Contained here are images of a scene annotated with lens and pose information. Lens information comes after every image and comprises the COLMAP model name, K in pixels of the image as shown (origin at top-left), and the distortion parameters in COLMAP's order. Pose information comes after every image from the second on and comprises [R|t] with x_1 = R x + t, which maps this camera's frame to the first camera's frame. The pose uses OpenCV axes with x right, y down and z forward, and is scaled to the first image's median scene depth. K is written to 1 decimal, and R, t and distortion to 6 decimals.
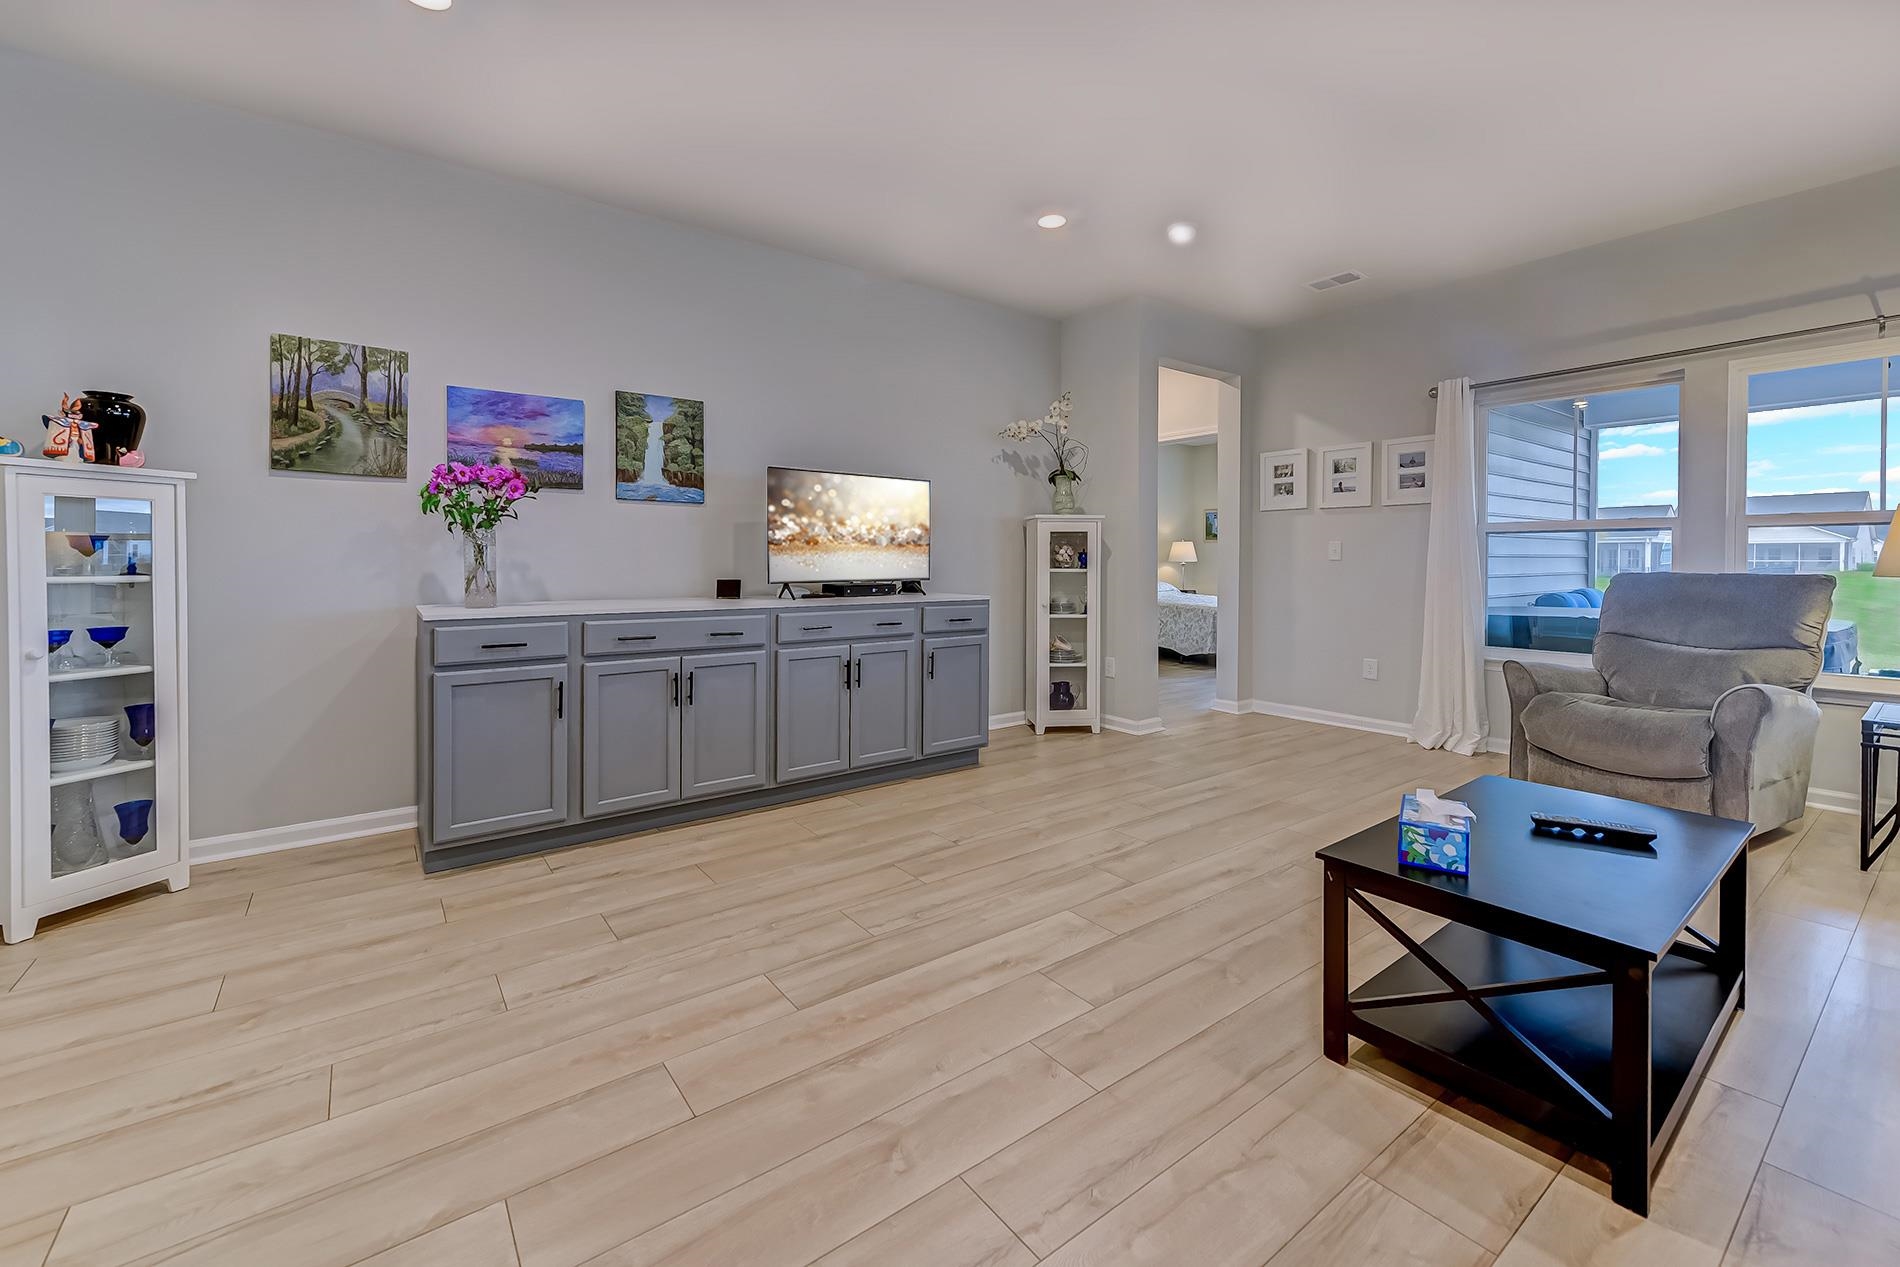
lens RADIAL K [[769.9, 0, 949.4], [0, 769.9, 573.2], [0, 0, 1]] dist [0.017344, -0.000022]
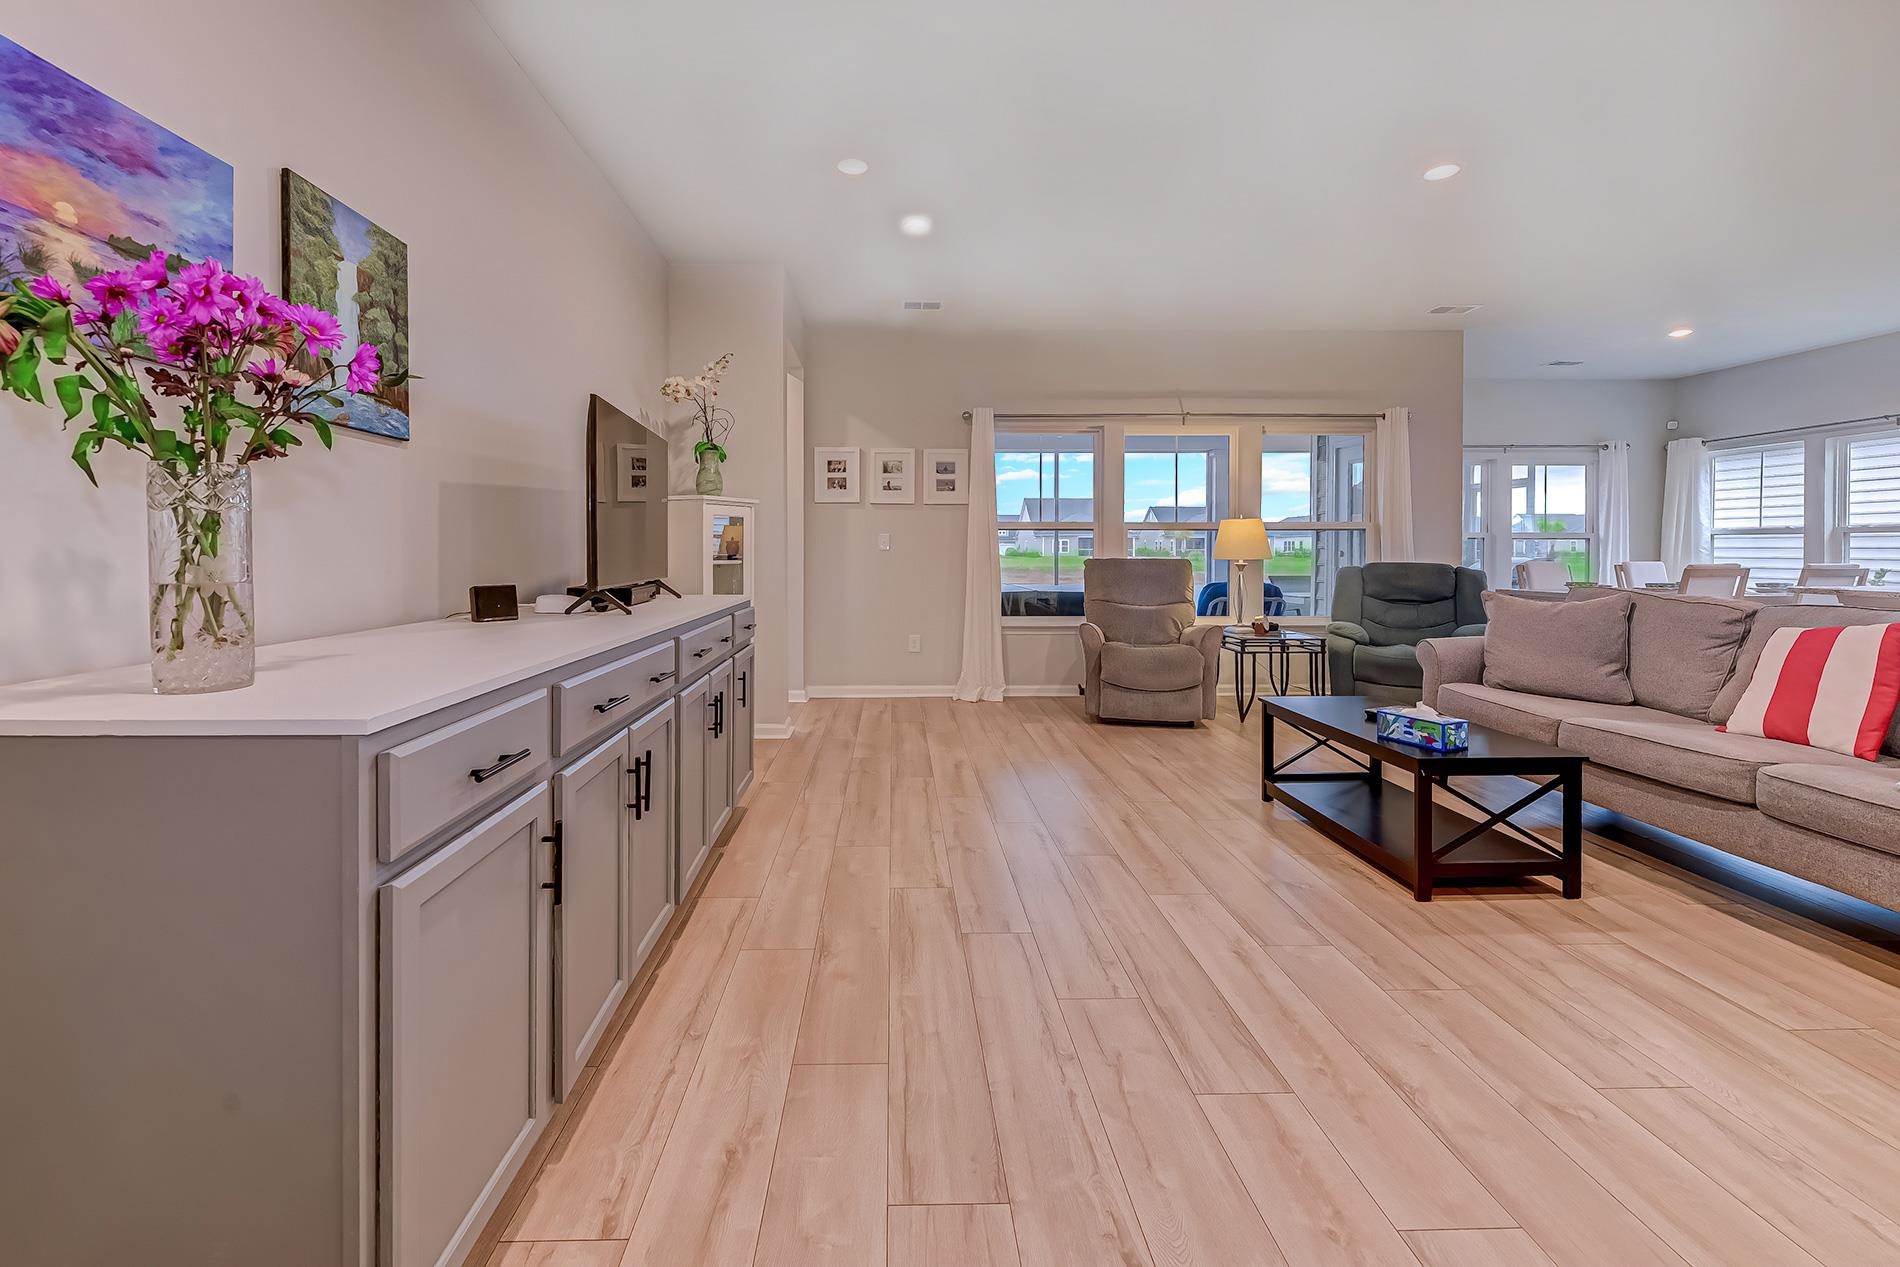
lens RADIAL K [[785.2, 0, 910.1], [0, 785.2, 562.0], [0, 0, 1]] dist [0.002117, -0.000491]
pose [[0.584418, -0.012859, 0.811351, -0.580926], [0.016378, 0.999858, 0.004050, -0.006033], [-0.811288, 0.010921, 0.584545, 0.439342]]
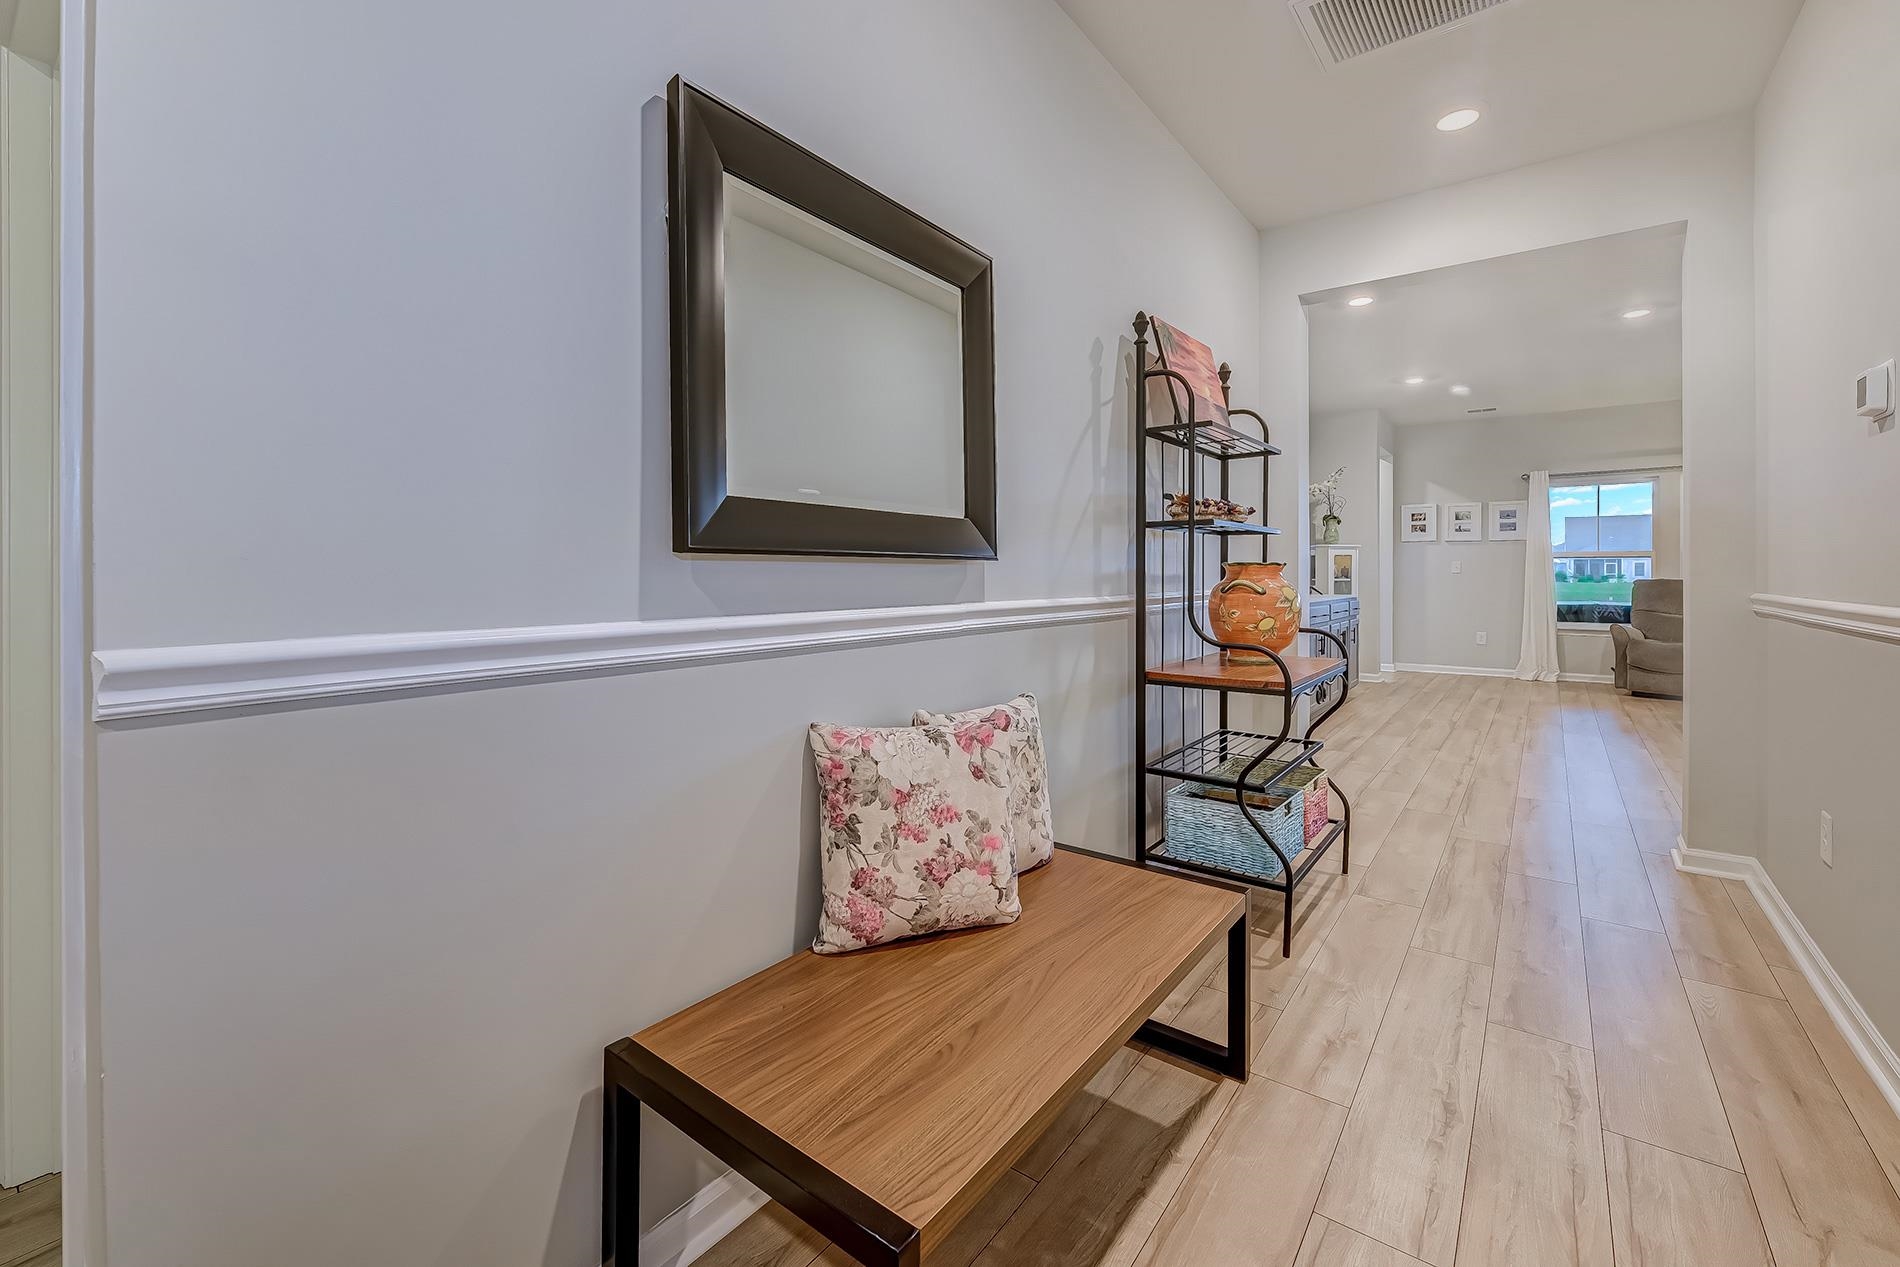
lens RADIAL K [[779.2, 0, 947.1], [0, 779.2, 575.5], [0, 0, 1]] dist [-0.001304, -0.000656]
pose [[0.963502, -0.003712, 0.267677, -1.414695], [0.006791, 0.999921, -0.010578, -0.002070], [-0.267617, 0.012010, 0.963451, -0.433155]]
